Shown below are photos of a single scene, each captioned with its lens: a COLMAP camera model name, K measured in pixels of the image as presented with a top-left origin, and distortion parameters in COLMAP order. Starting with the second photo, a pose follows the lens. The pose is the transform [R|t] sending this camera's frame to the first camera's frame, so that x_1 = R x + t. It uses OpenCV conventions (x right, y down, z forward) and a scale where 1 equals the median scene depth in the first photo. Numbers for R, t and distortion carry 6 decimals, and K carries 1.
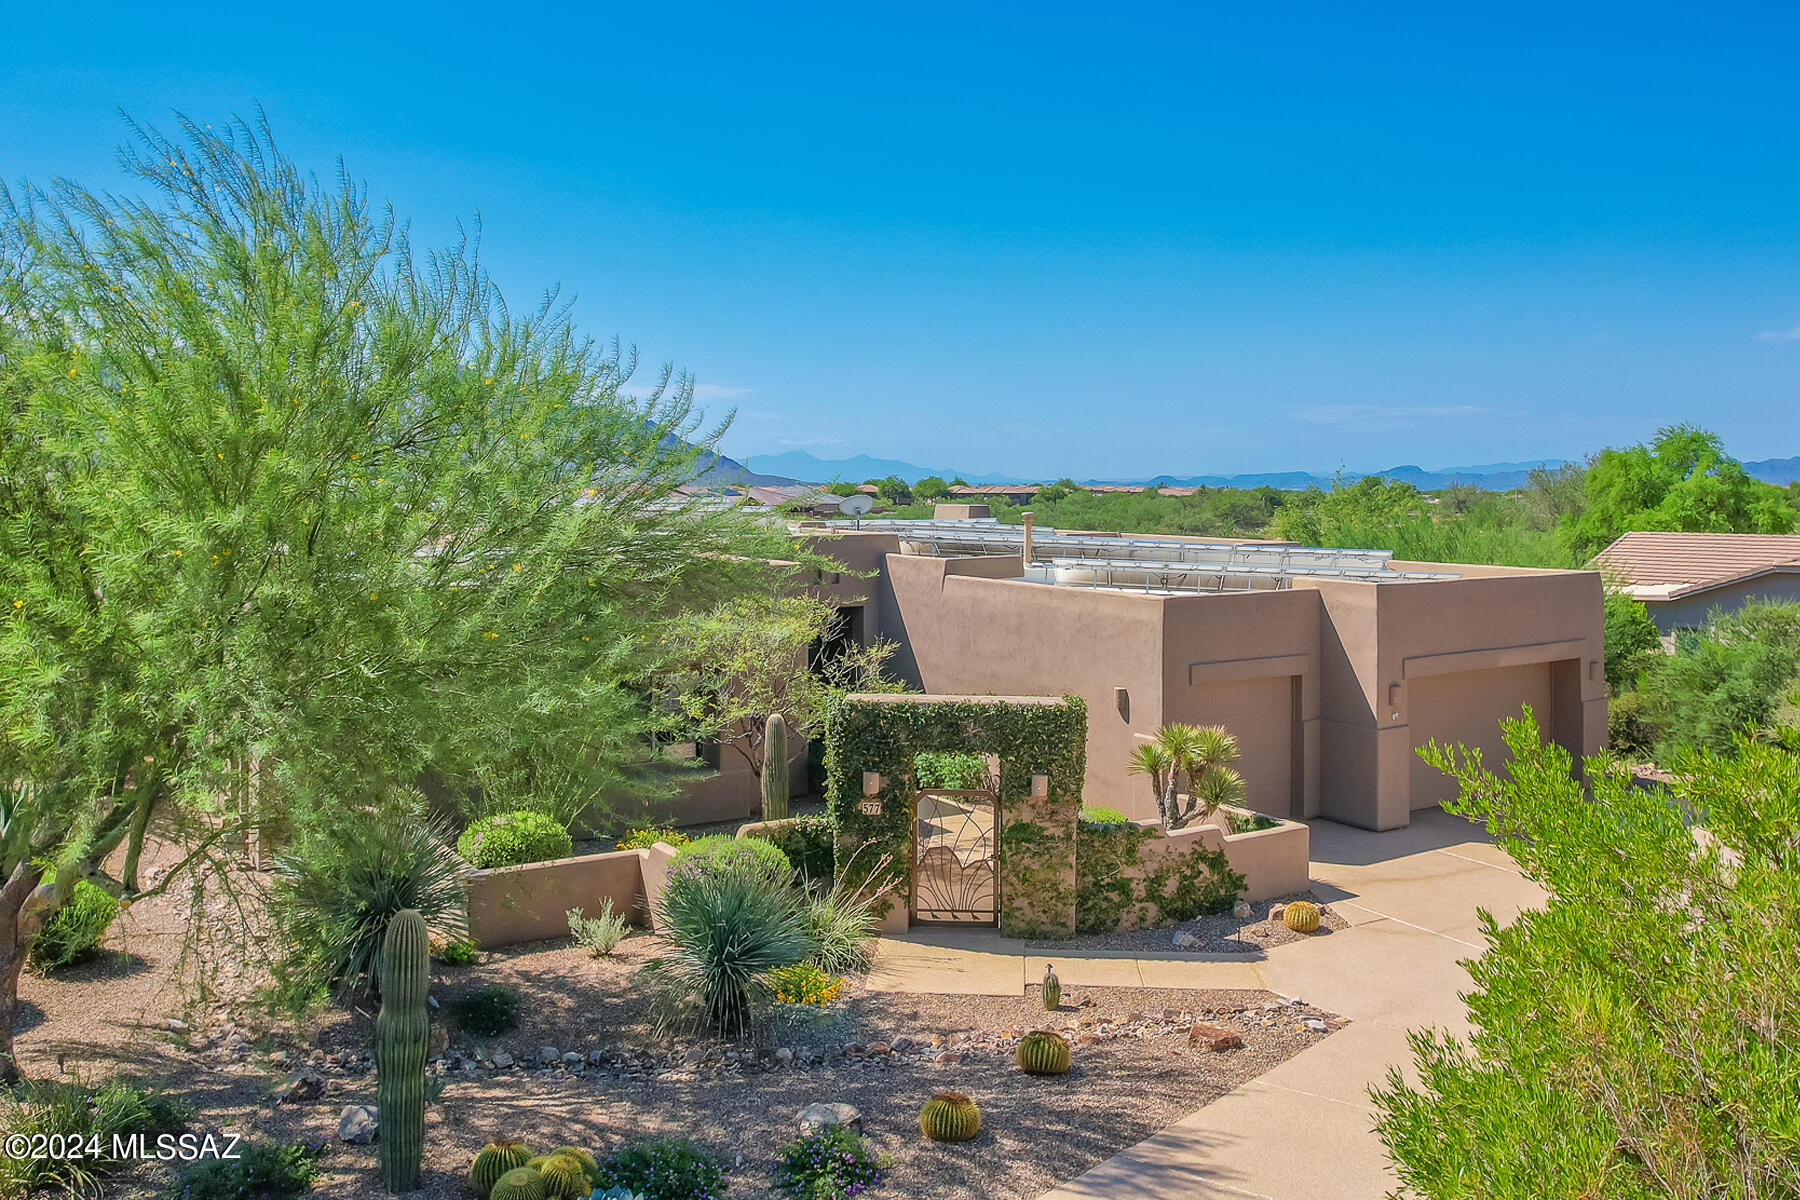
lens RADIAL K [[1403.3, 0, 900.0], [0, 1403.3, 600.0], [0, 0, 1]] dist [-0.034235, -0.001373]
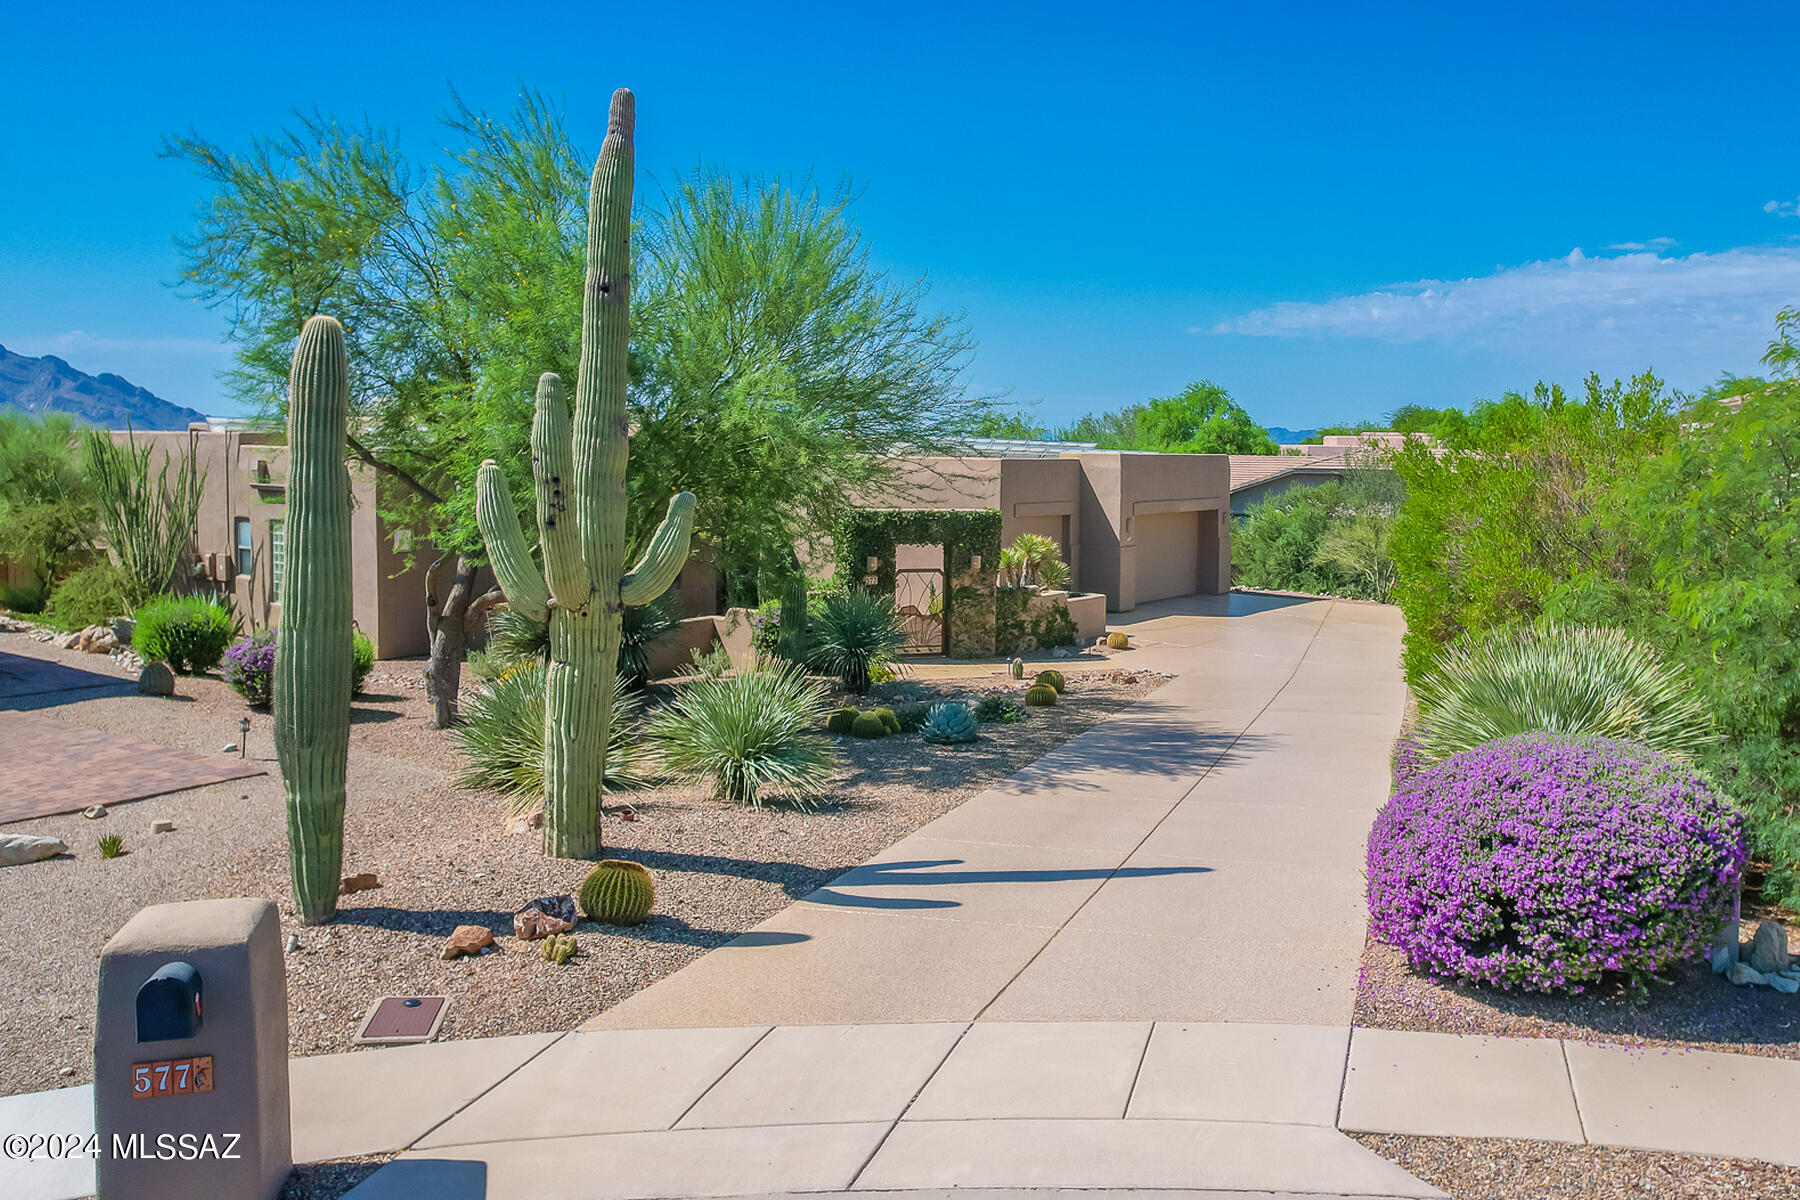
lens RADIAL K [[1403.3, 0, 900.0], [0, 1403.3, 600.0], [0, 0, 1]] dist [-0.034235, -0.001373]
pose [[0.933786, -0.019309, 0.357311, -0.546487], [0.010860, 0.999612, 0.025638, 0.130533], [-0.357668, -0.020060, 0.933633, -0.464442]]
